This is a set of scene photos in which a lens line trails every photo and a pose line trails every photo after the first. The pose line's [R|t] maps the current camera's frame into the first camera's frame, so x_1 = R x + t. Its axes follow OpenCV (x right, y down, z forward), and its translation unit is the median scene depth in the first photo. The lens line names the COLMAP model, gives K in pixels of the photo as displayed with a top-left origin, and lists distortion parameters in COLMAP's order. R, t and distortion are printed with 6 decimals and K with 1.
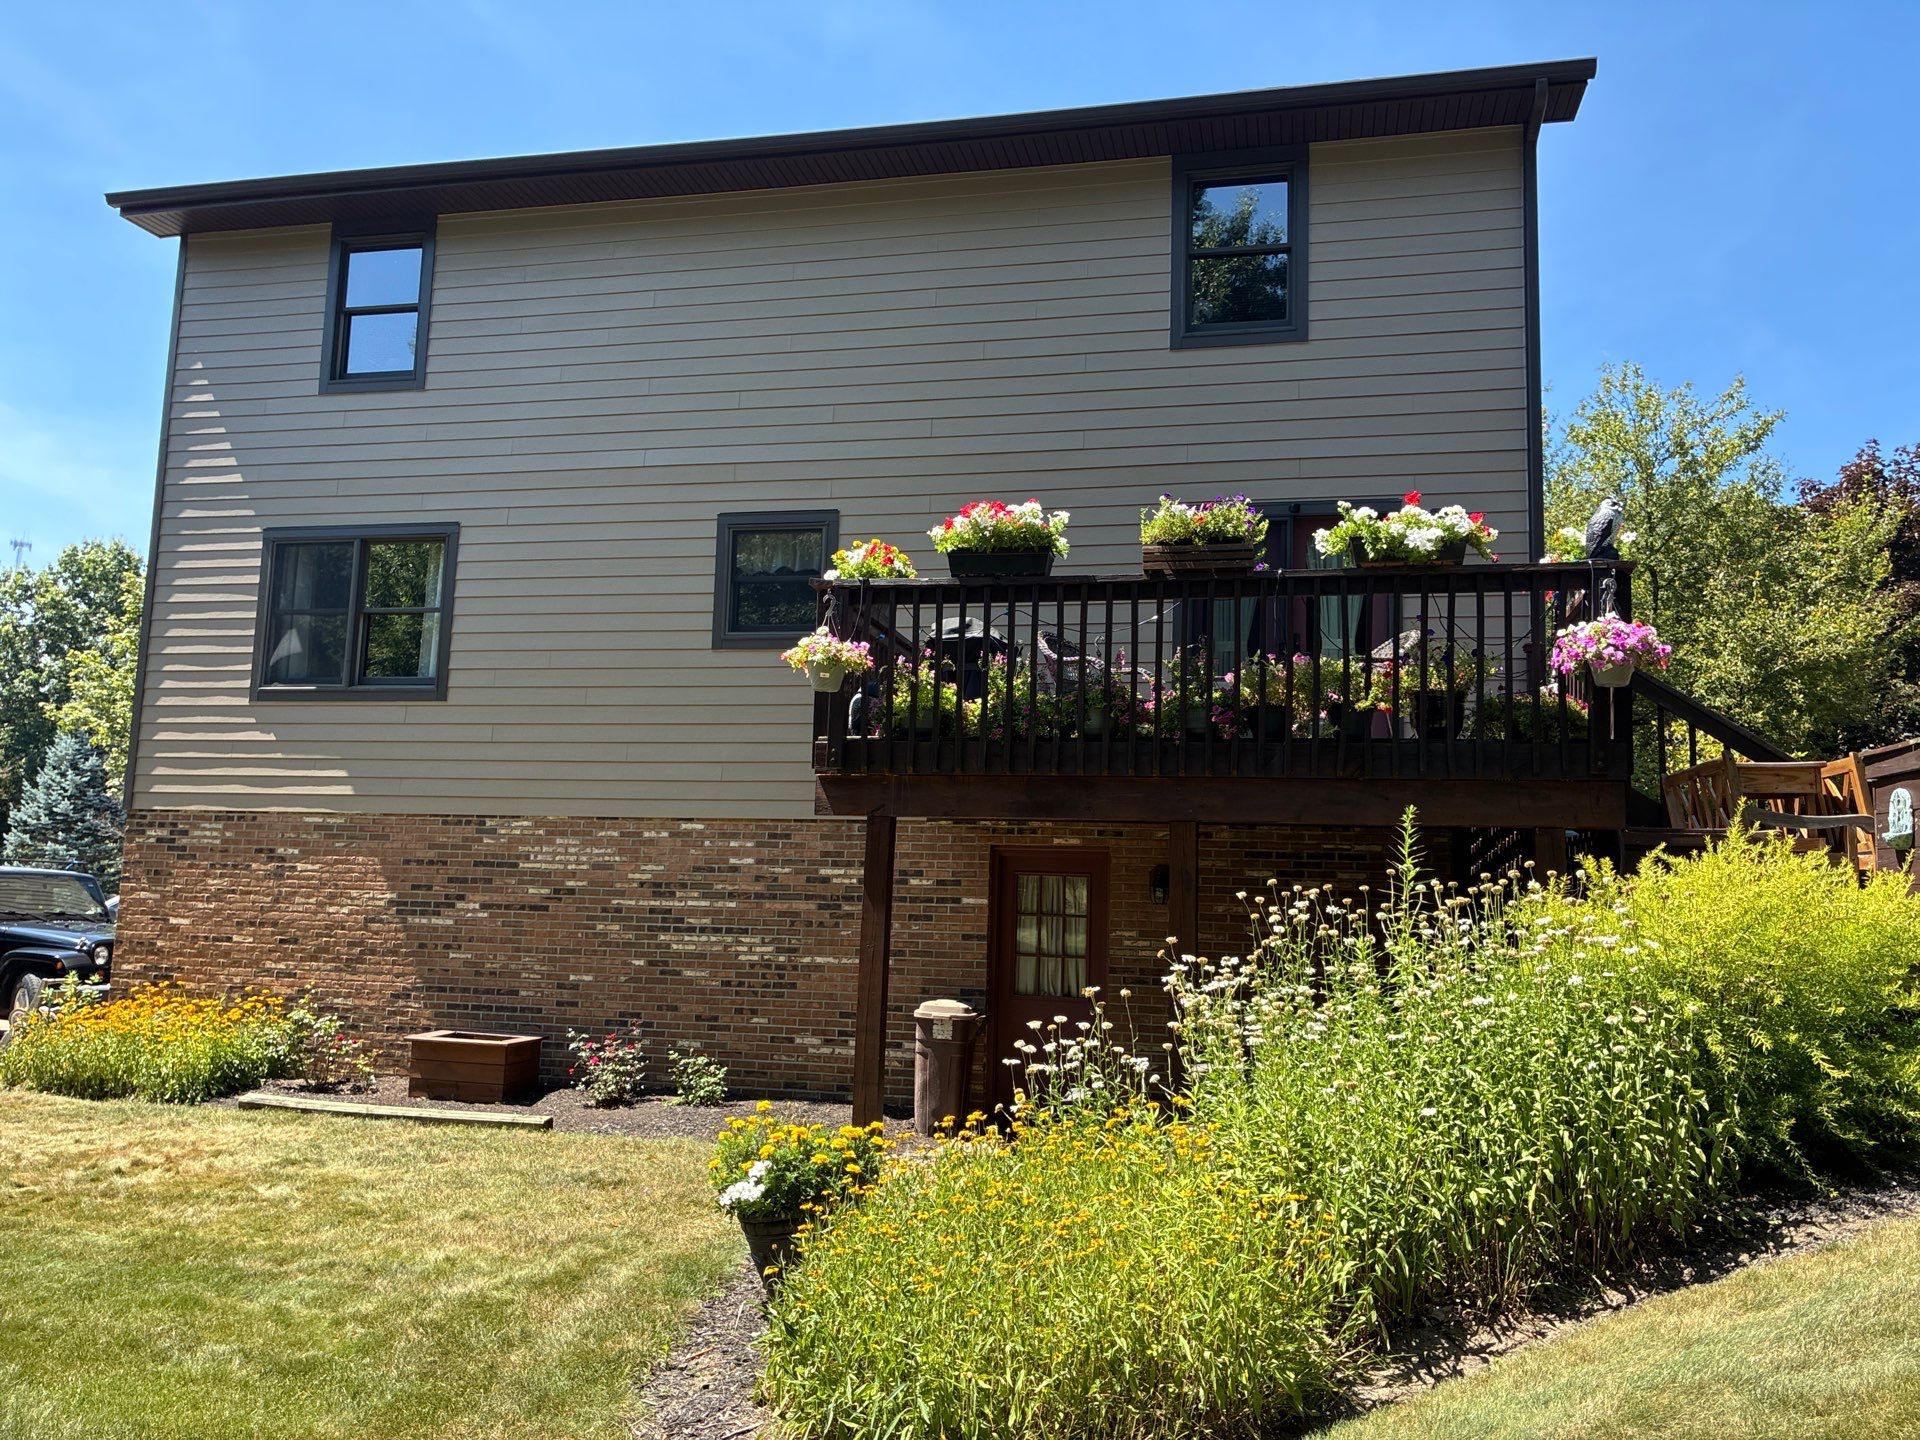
lens RADIAL K [[1467.0, 0, 958.8], [0, 1467.0, 718.4], [0, 0, 1]] dist [0.038044, -0.059796]
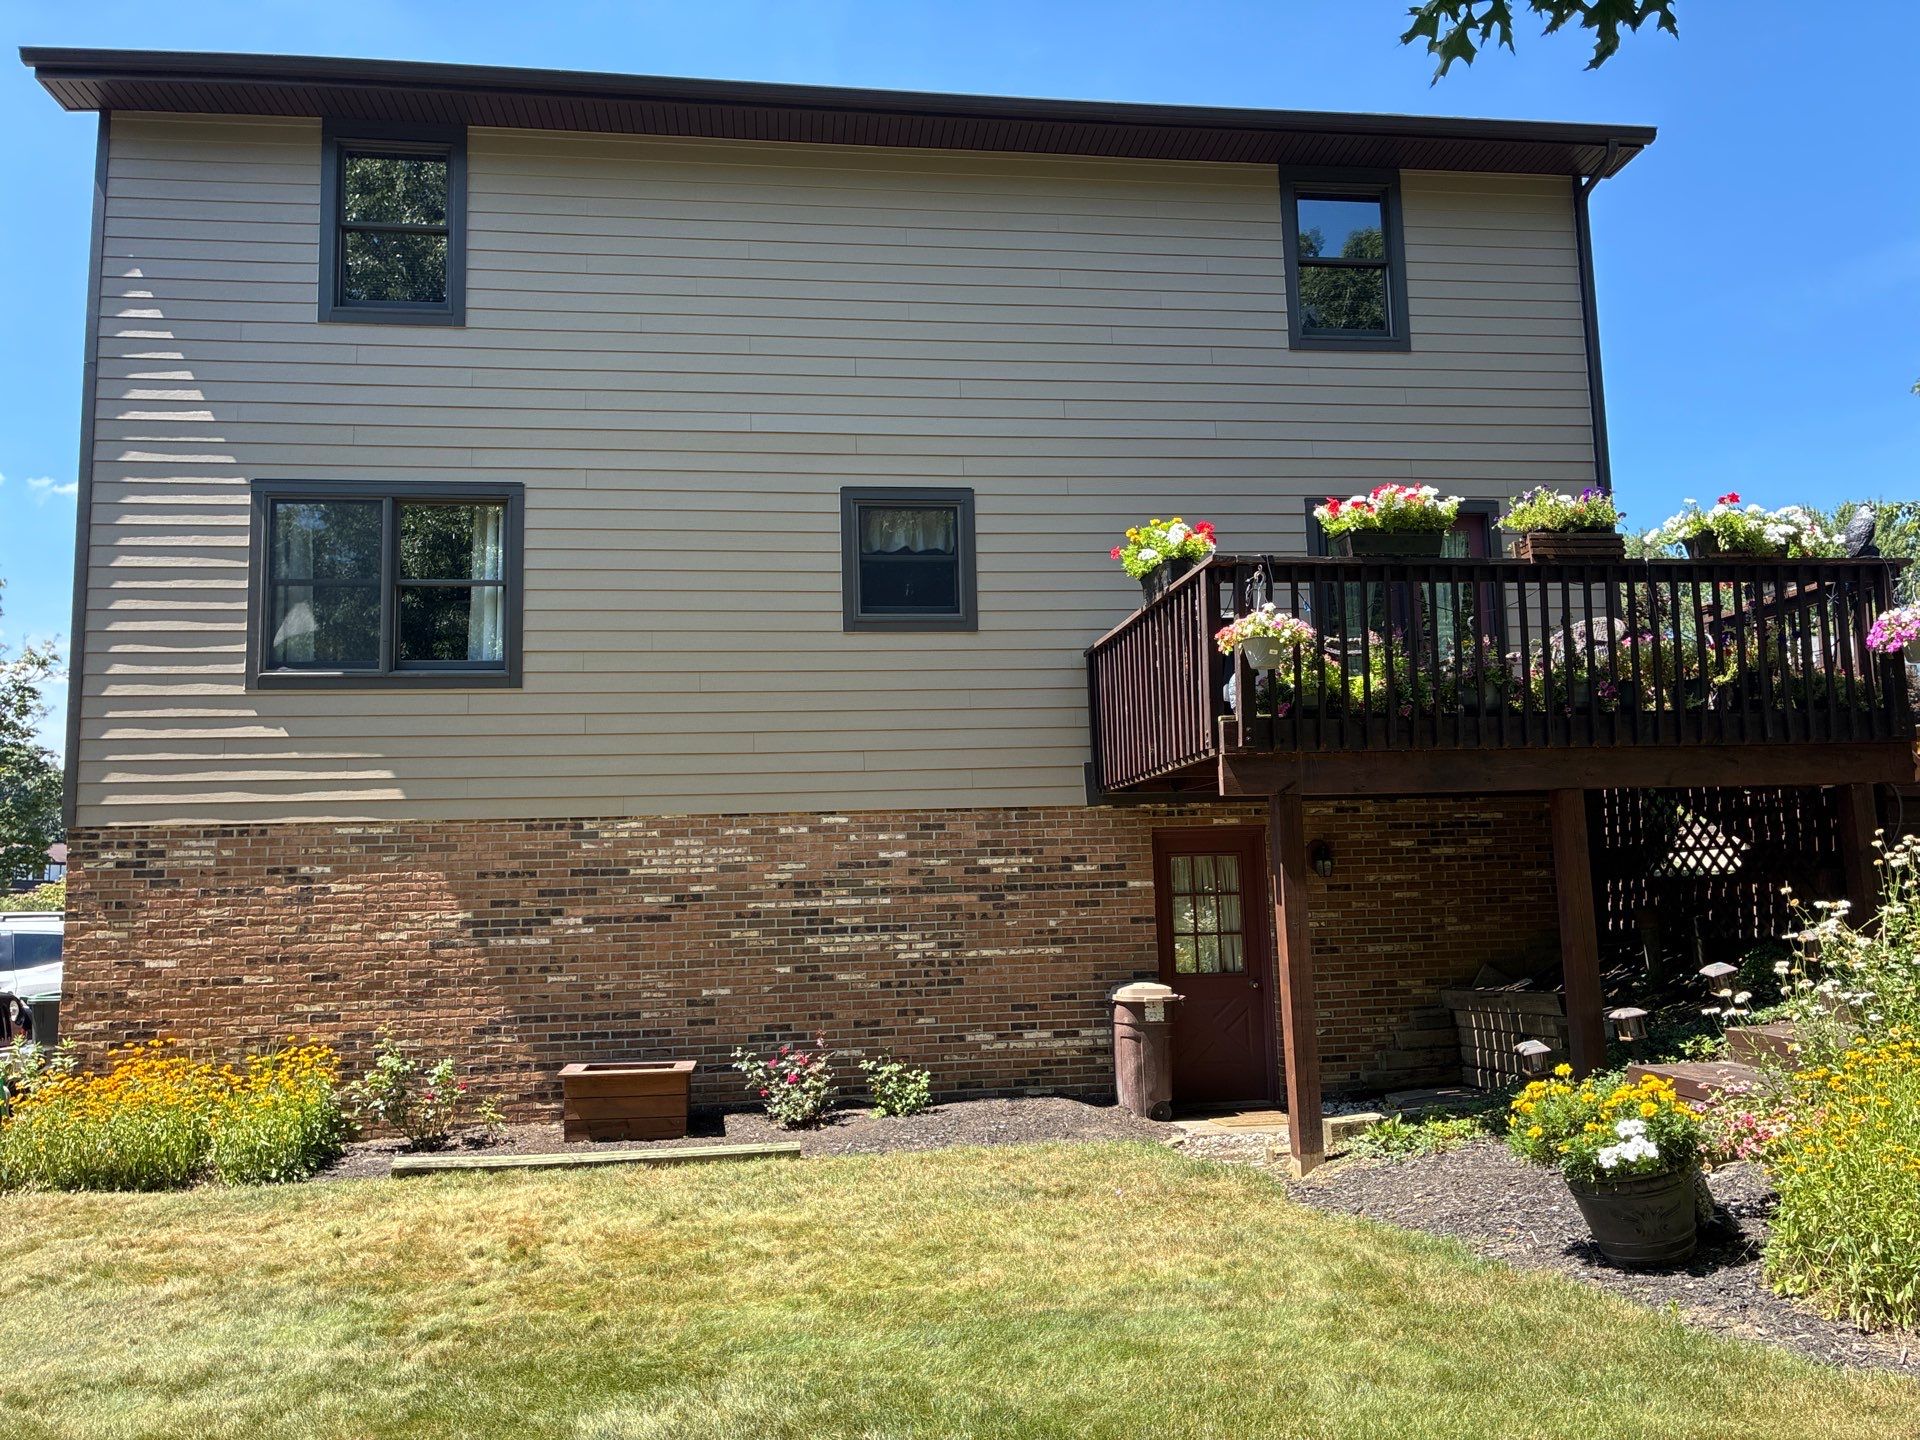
lens RADIAL K [[1467.0, 0, 964.5], [0, 1467.0, 718.1], [0, 0, 1]] dist [0.038044, -0.059796]
pose [[0.932704, -0.011180, 0.360469, -0.429393], [0.011199, 0.999935, 0.002036, 0.007273], [-0.360469, 0.002138, 0.932769, 0.098004]]
